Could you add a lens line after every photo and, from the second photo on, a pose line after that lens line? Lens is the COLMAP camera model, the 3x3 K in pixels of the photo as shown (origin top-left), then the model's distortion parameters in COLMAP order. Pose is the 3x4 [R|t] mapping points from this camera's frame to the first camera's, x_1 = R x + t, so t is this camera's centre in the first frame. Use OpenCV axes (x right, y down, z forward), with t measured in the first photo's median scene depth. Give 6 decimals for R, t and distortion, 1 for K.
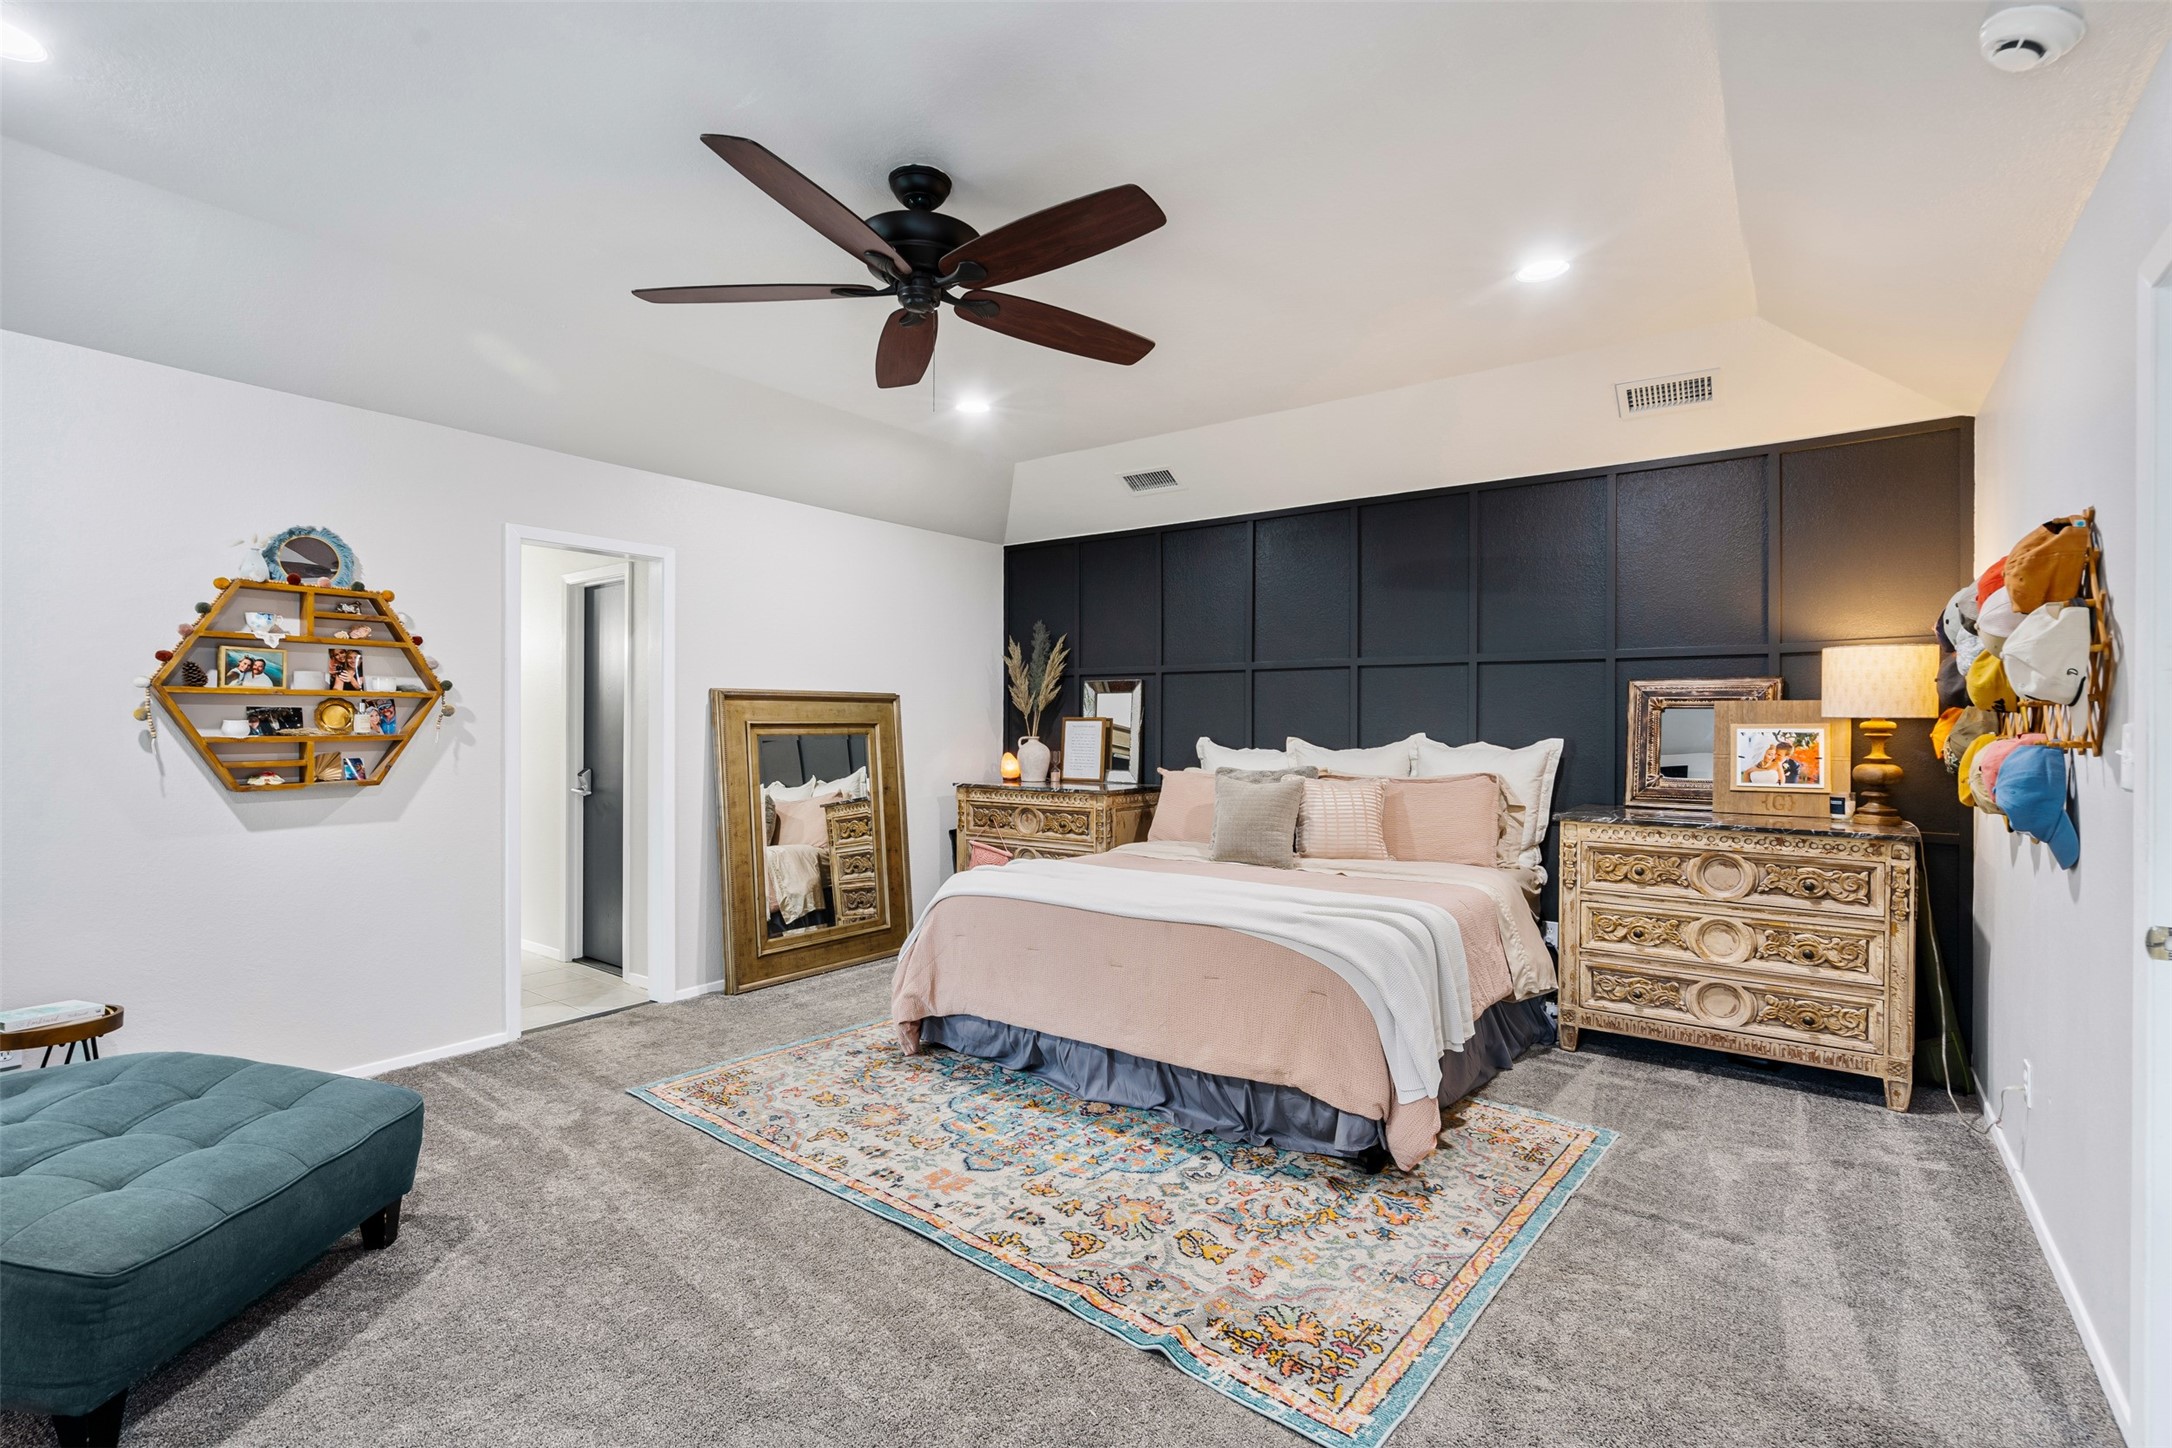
lens RADIAL K [[1005.3, 0, 1091.1], [0, 1005.3, 726.0], [0, 0, 1]] dist [0.000453, 0.001872]
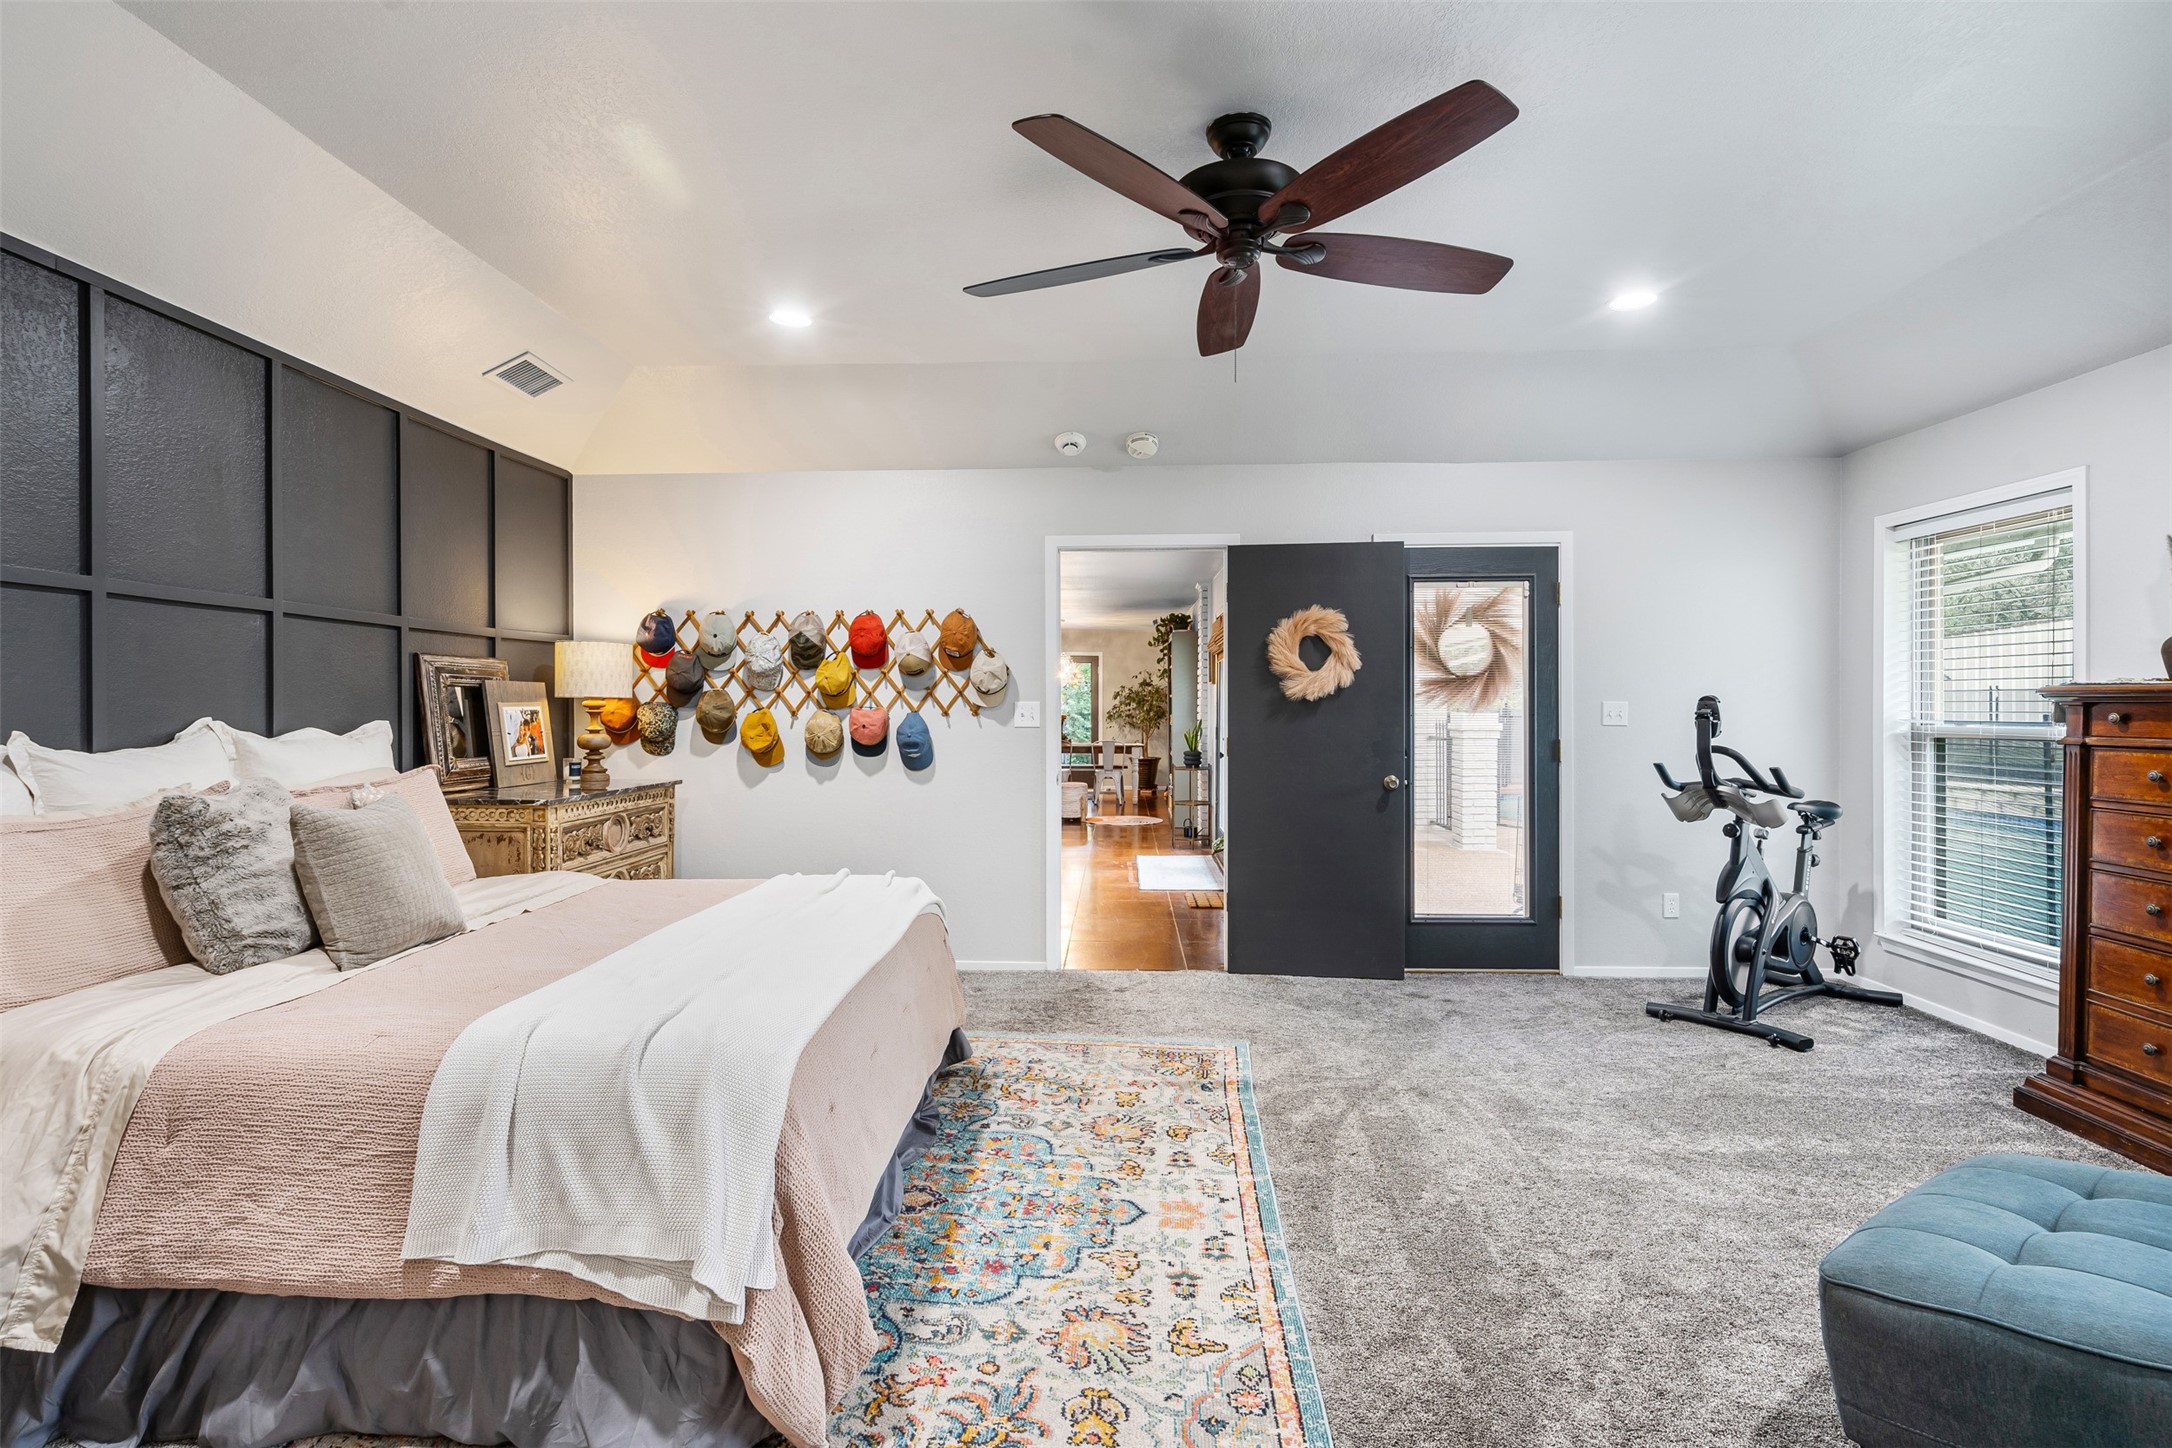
lens RADIAL K [[1005.3, 0, 1089.3], [0, 1005.3, 718.9], [0, 0, 1]] dist [0.000453, 0.001872]
pose [[-0.560537, -0.012368, 0.828037, -0.741803], [0.001706, 0.999869, 0.016090, -0.001102], [-0.828127, 0.010431, -0.560443, 1.393374]]
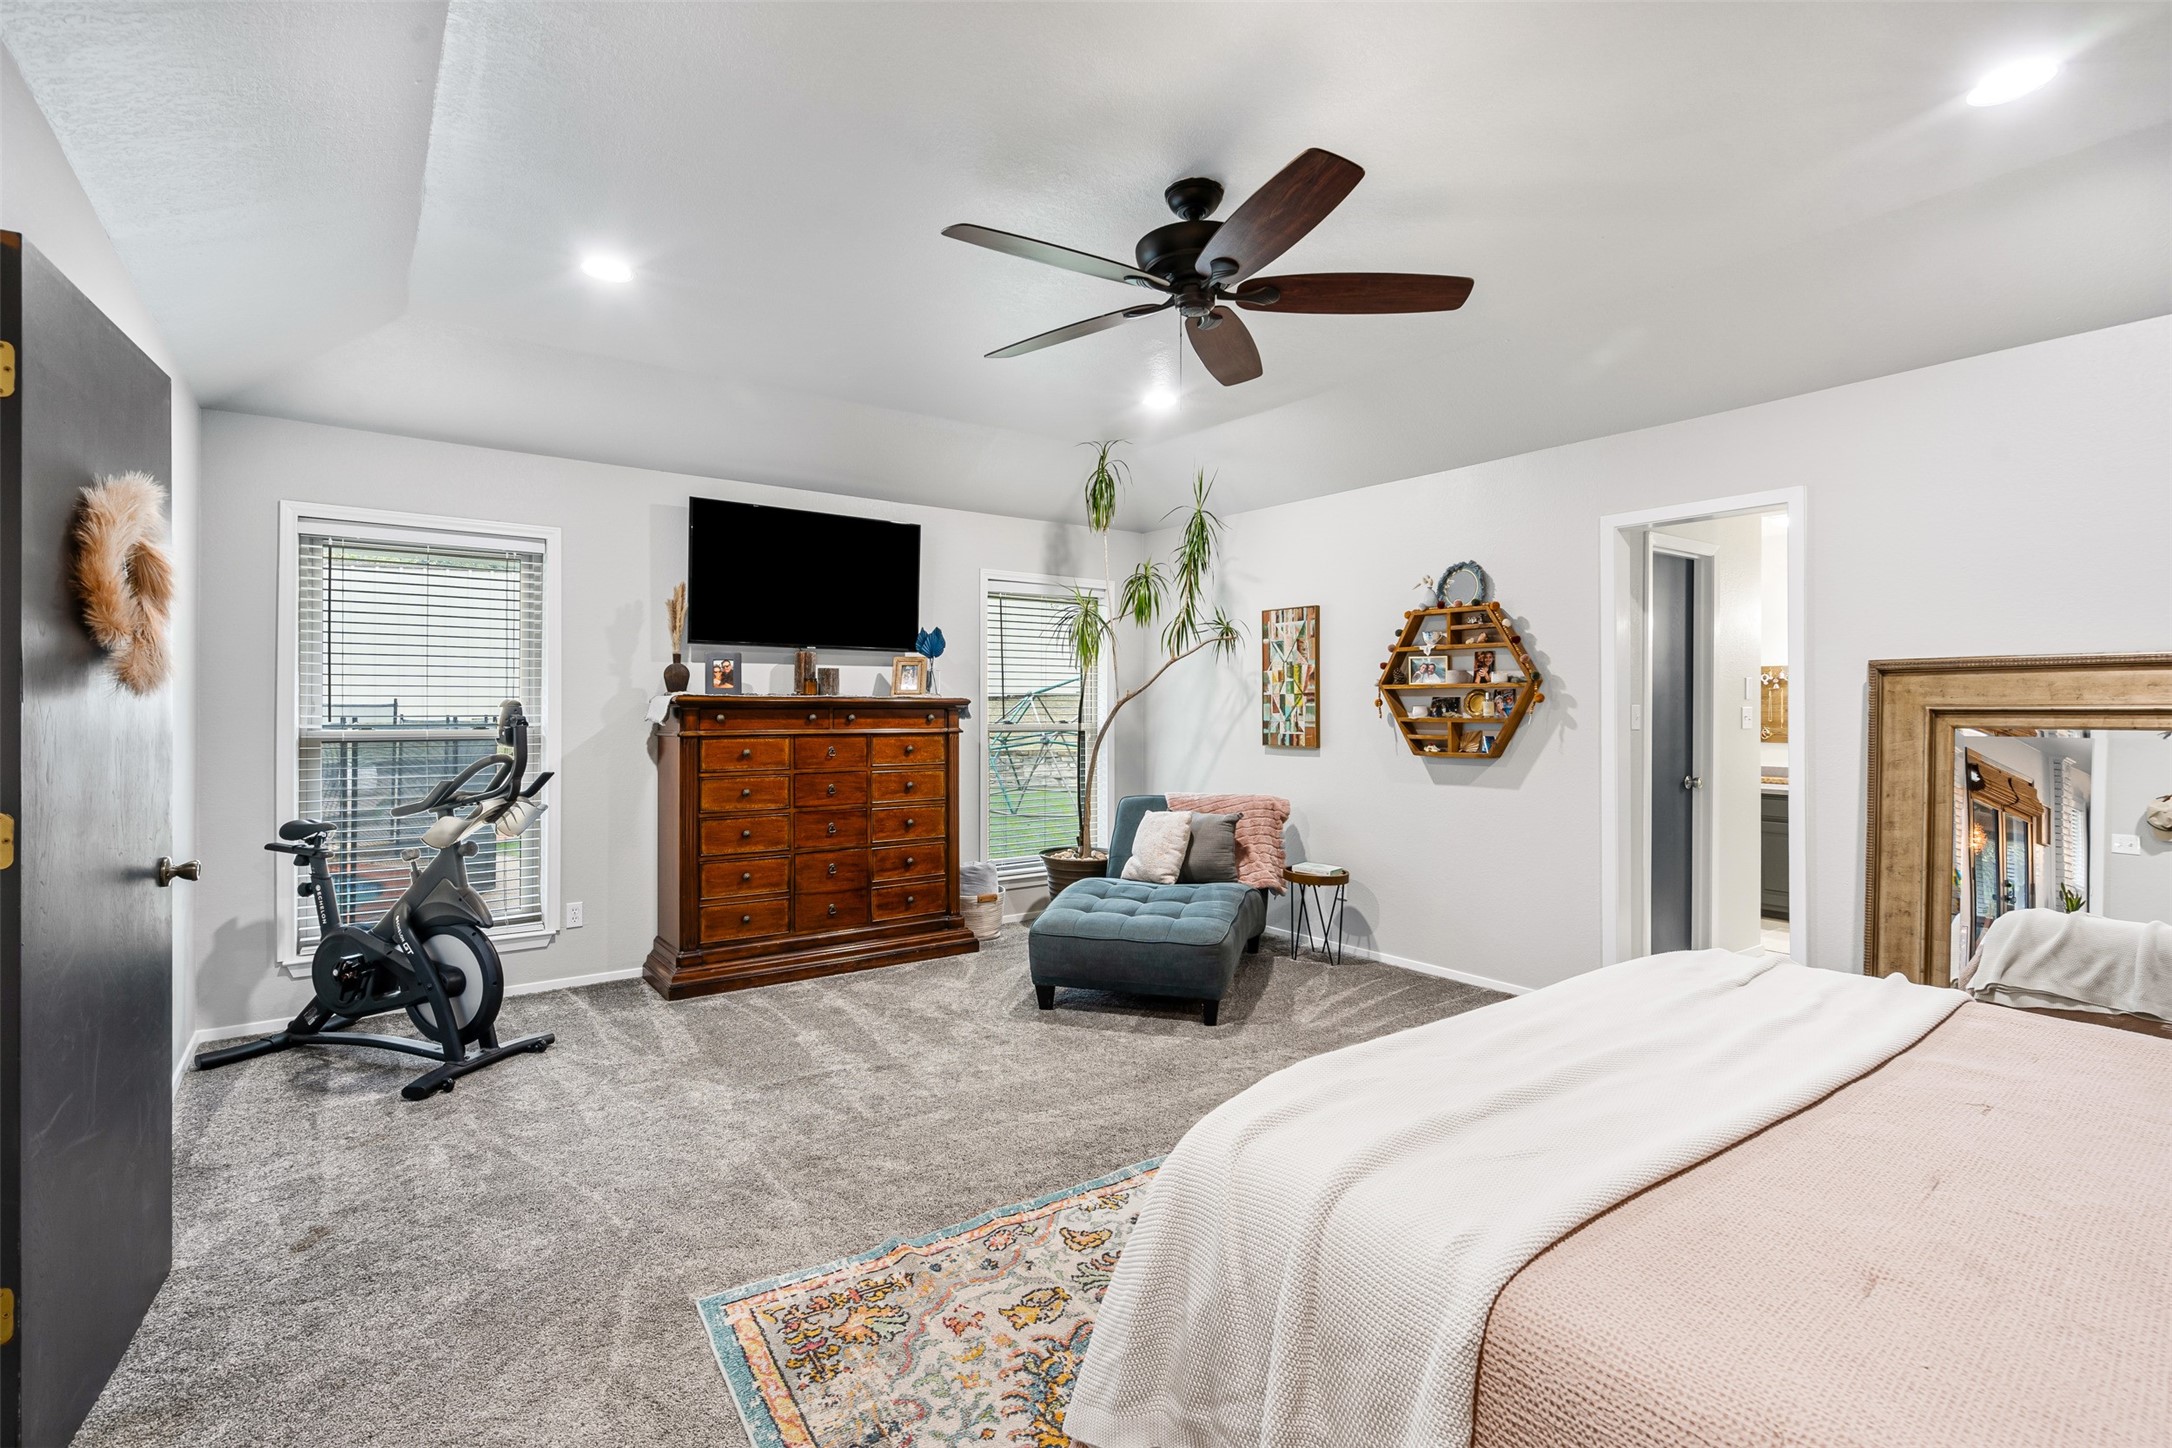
lens RADIAL K [[1005.3, 0, 1072.9], [0, 1005.3, 709.0], [0, 0, 1]] dist [0.000453, 0.001872]
pose [[-0.319663, -0.001443, -0.947530, 0.727383], [-0.003798, 0.999993, -0.000241, 0.000386], [0.947524, 0.003521, -0.319666, 1.026347]]
